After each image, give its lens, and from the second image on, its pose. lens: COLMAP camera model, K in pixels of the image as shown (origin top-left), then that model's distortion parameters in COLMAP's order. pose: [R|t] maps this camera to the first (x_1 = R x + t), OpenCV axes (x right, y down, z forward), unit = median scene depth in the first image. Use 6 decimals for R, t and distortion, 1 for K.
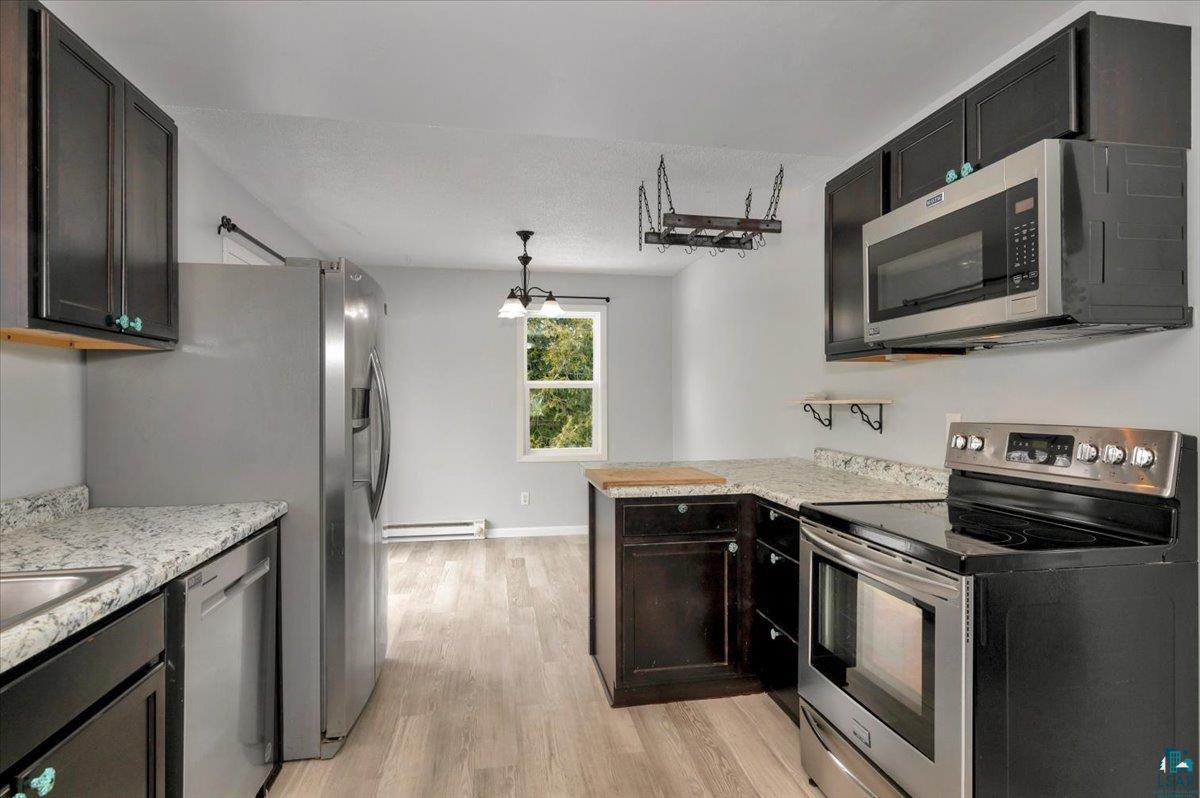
lens RADIAL K [[621.9, 0, 600.0], [0, 621.9, 399.0], [0, 0, 1]] dist [-0.000997, -0.000087]
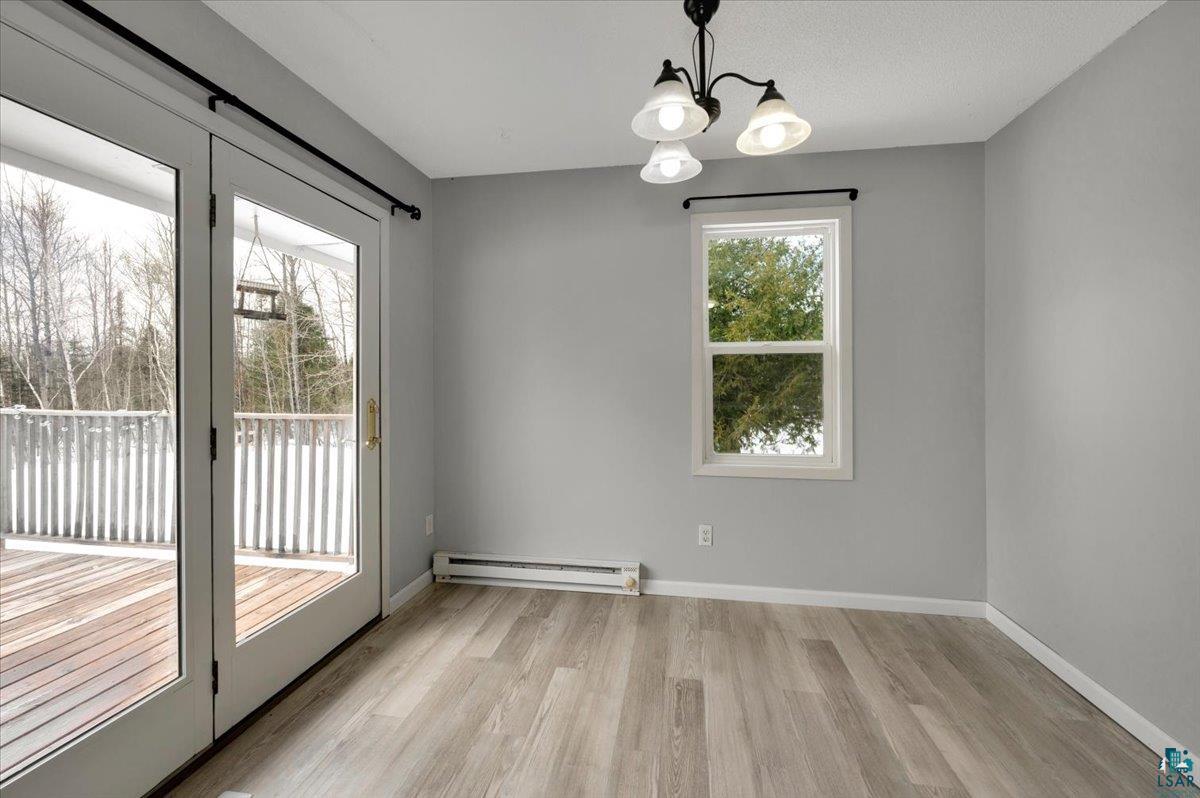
lens RADIAL K [[503.9, 0, 600.0], [0, 503.9, 399.0], [0, 0, 1]] dist [-0.000525, -0.000057]
pose [[0.946749, 0.005432, -0.321925, -0.060564], [0.006243, 0.999360, 0.035223, 0.008713], [0.321911, -0.035357, 0.946110, 0.514494]]
